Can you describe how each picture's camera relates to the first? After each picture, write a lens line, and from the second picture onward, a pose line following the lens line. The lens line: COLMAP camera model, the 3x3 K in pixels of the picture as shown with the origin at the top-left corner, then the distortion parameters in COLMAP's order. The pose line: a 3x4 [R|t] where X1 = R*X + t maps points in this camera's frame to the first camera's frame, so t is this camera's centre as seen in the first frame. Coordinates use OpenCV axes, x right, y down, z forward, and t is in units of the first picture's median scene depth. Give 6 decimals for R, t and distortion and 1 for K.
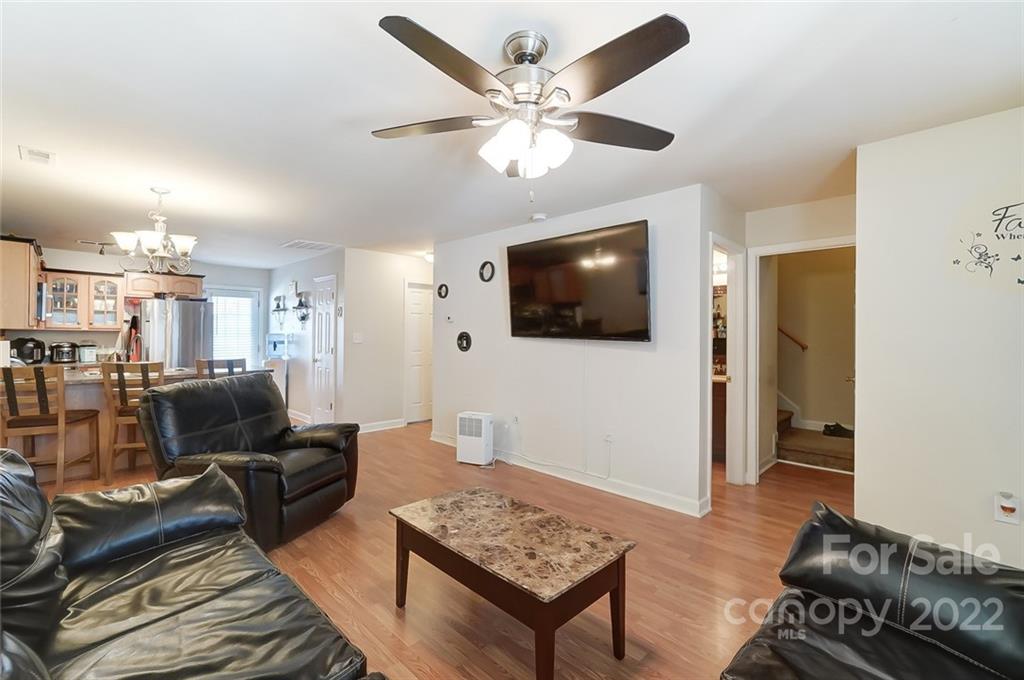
lens RADIAL K [[441.8, 0, 509.4], [0, 441.8, 330.1], [0, 0, 1]] dist [0.002937, 0.000317]
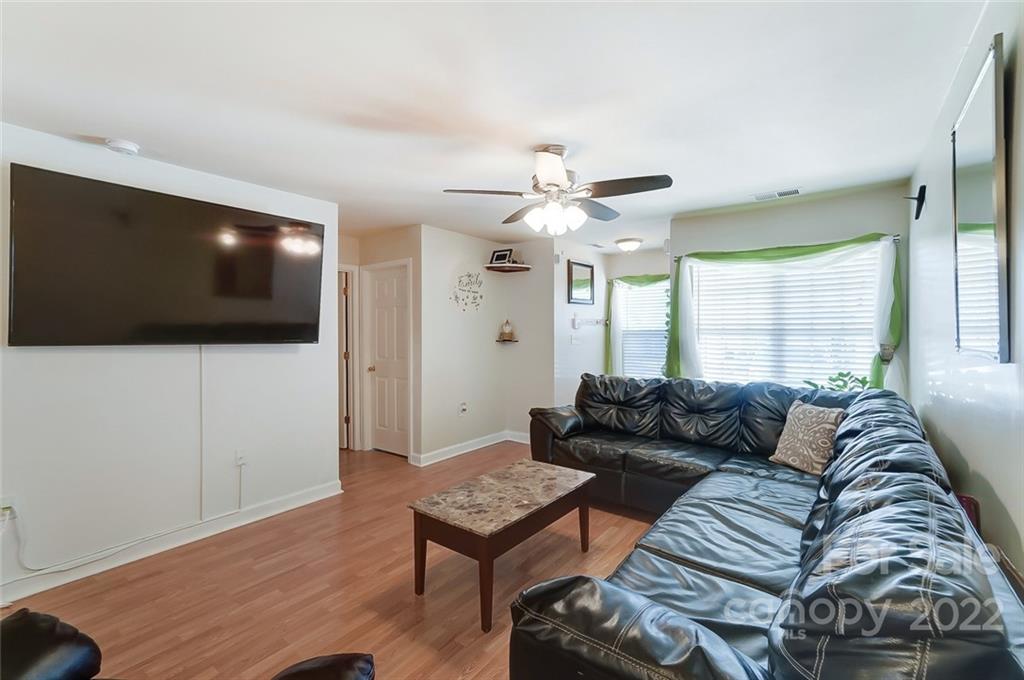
lens RADIAL K [[441.8, 0, 509.4], [0, 441.8, 330.1], [0, 0, 1]] dist [0.002937, 0.000317]
pose [[-0.118417, -0.003540, 0.992958, -1.159325], [-0.005534, 0.999980, 0.002905, -0.013405], [-0.992949, -0.005151, -0.118434, 1.050218]]
